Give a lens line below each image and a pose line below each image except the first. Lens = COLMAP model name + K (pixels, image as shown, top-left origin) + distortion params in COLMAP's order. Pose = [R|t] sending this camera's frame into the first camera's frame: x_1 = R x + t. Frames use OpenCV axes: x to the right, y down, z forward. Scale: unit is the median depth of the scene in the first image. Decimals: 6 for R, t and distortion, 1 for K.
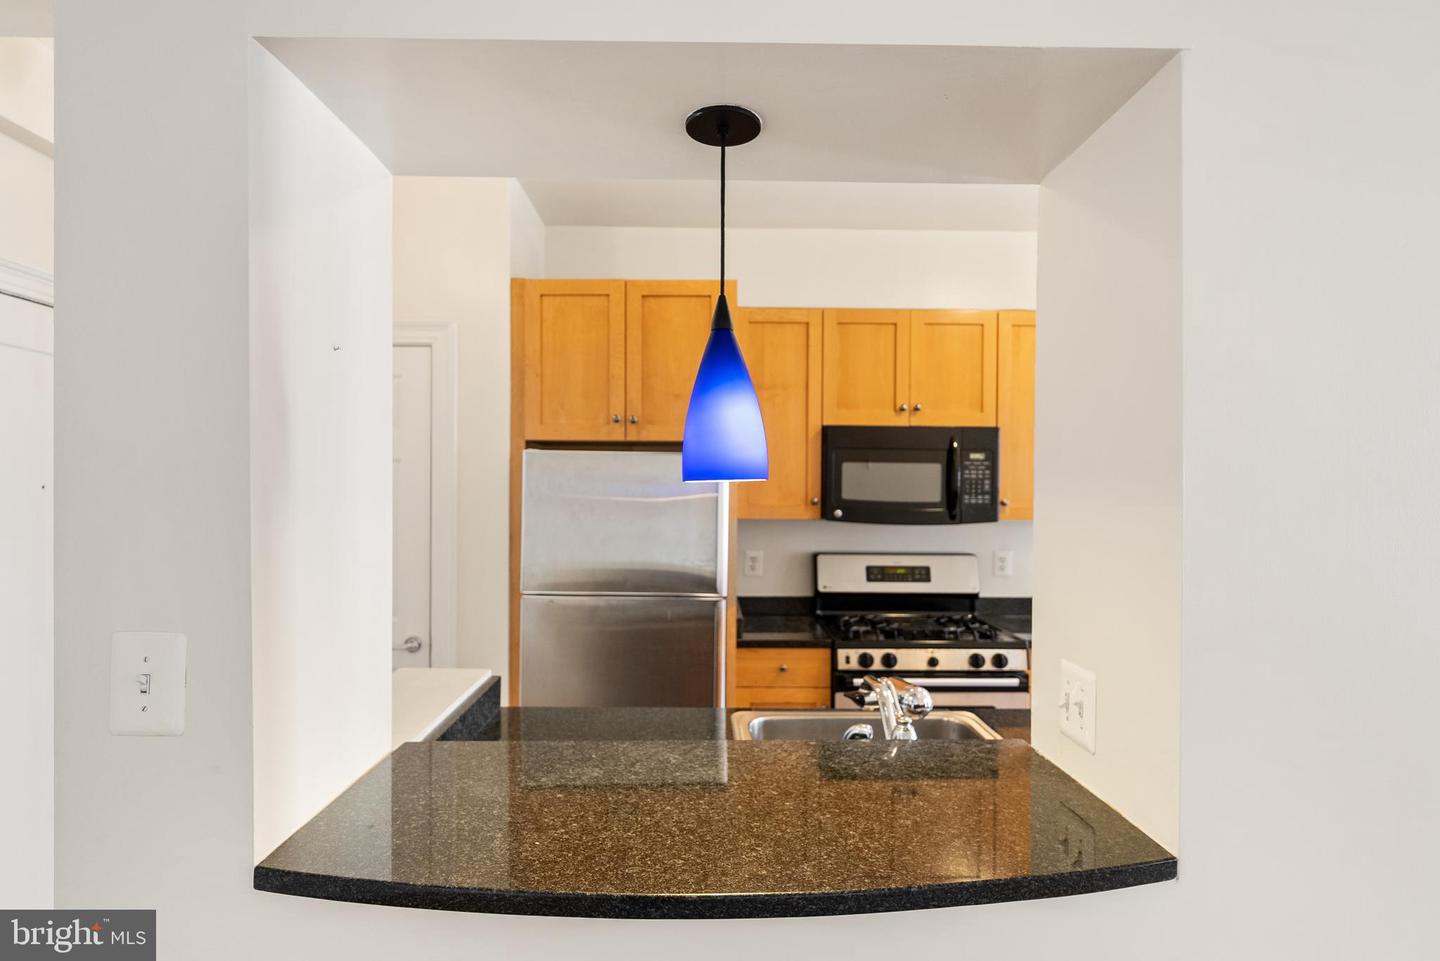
lens RADIAL K [[766.2, 0, 720.4], [0, 766.2, 487.7], [0, 0, 1]] dist [-0.002101, 0.000177]
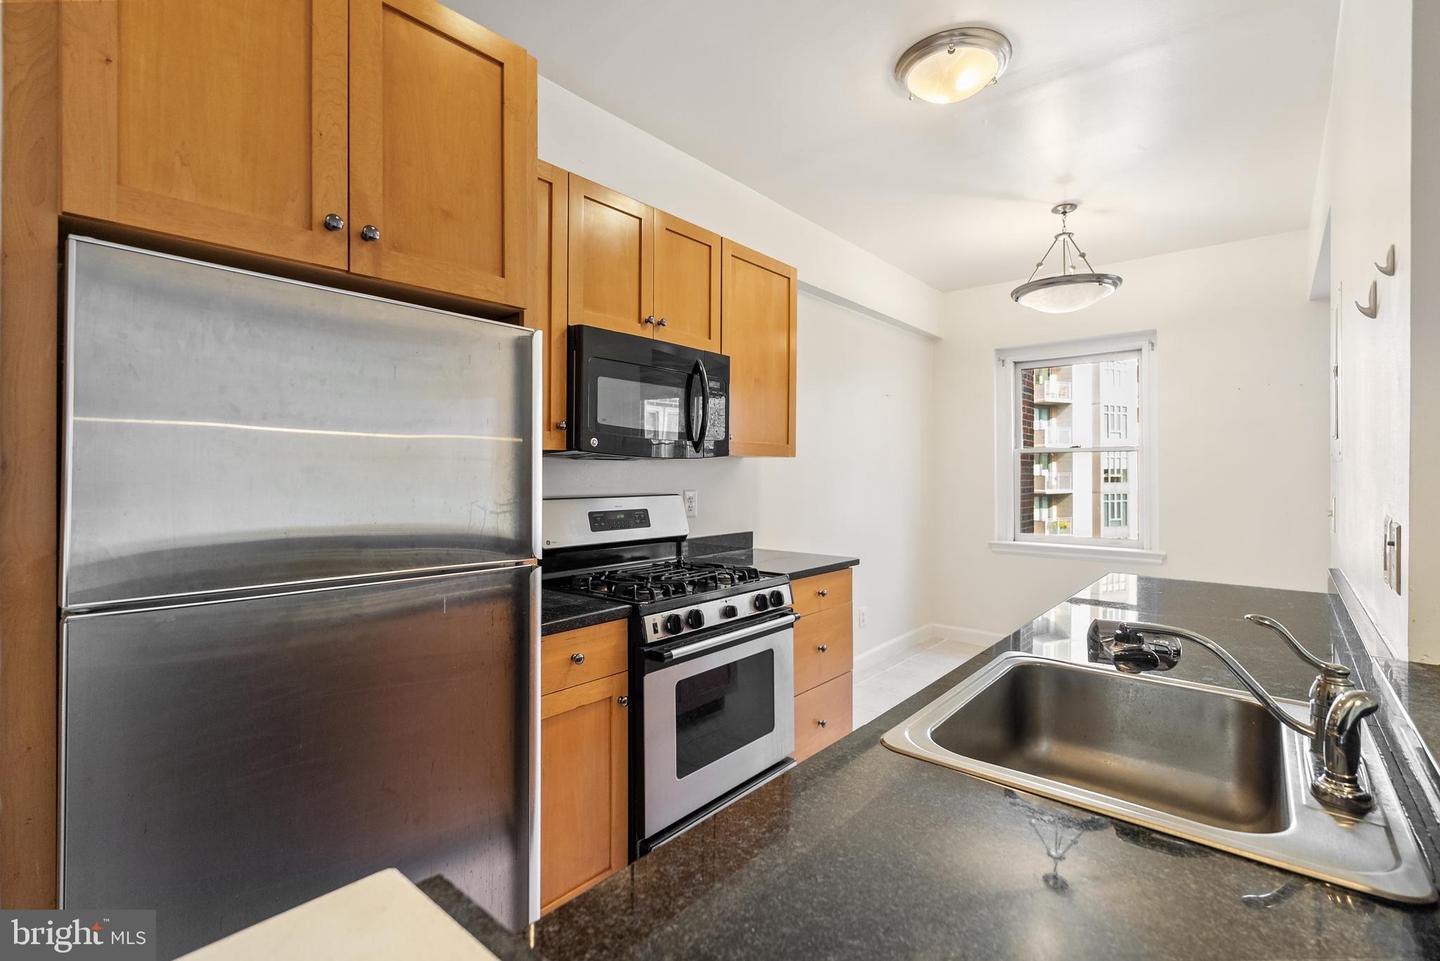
lens RADIAL K [[647.9, 0, 725.0], [0, 647.9, 468.5], [0, 0, 1]] dist [-0.005148, -0.000101]
pose [[0.661761, -0.002731, 0.749710, -0.244611], [0.000903, 0.999996, 0.002845, 0.057990], [-0.749714, -0.001205, 0.661761, 0.471382]]
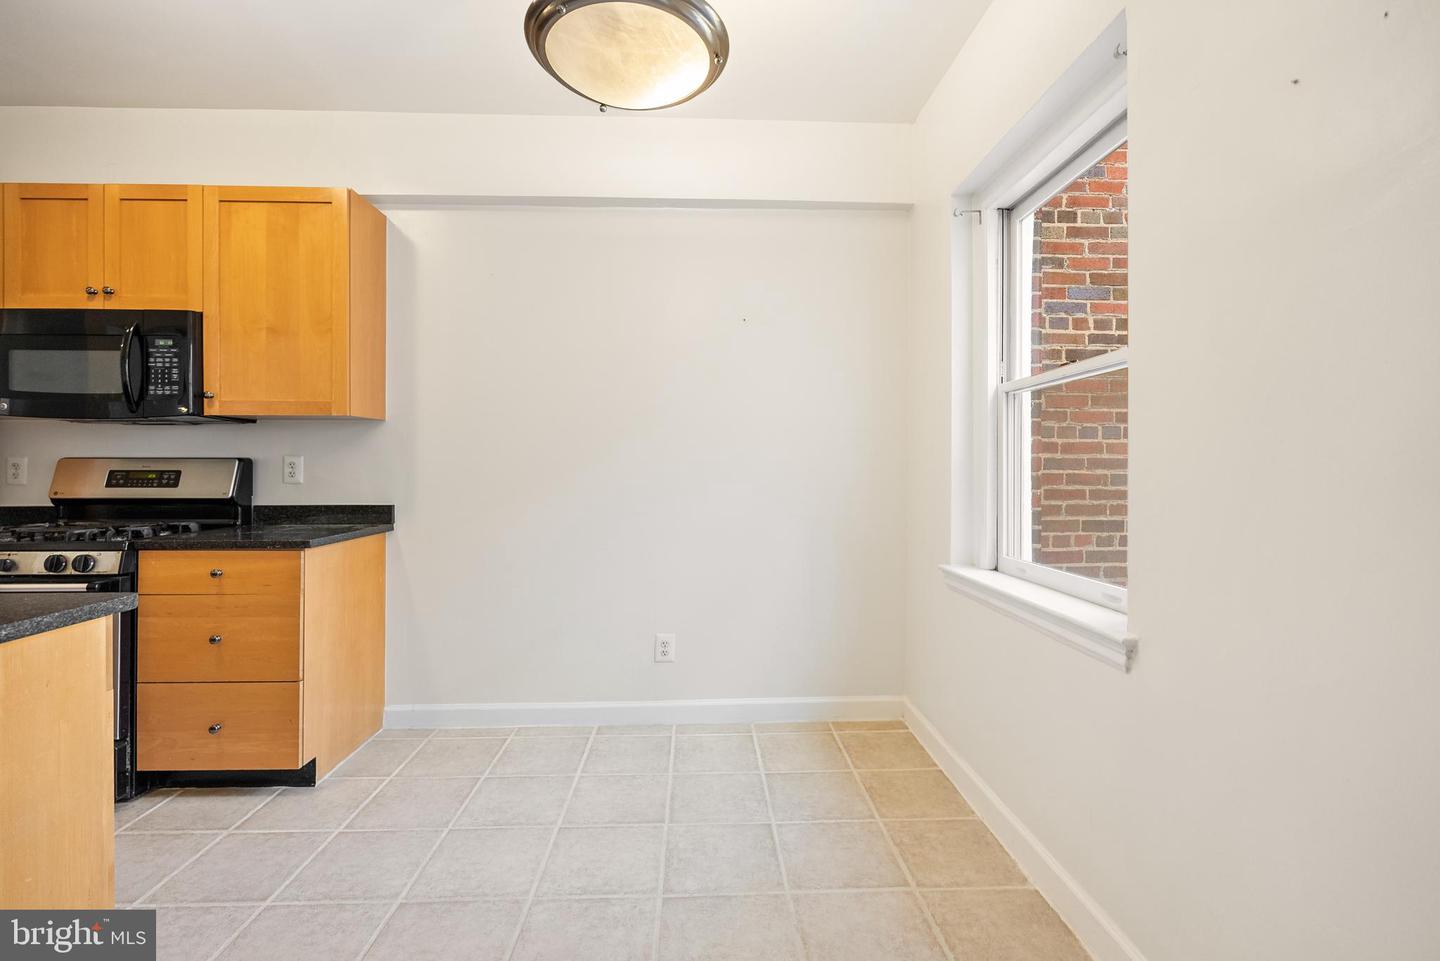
lens RADIAL K [[647.9, 0, 741.7], [0, 647.9, 462.2], [0, 0, 1]] dist [-0.005148, -0.000101]
pose [[0.999506, -0.005210, 0.031006, 0.991704], [0.005251, 0.999985, -0.001226, 0.104482], [-0.030999, 0.001388, 0.999518, 0.218993]]
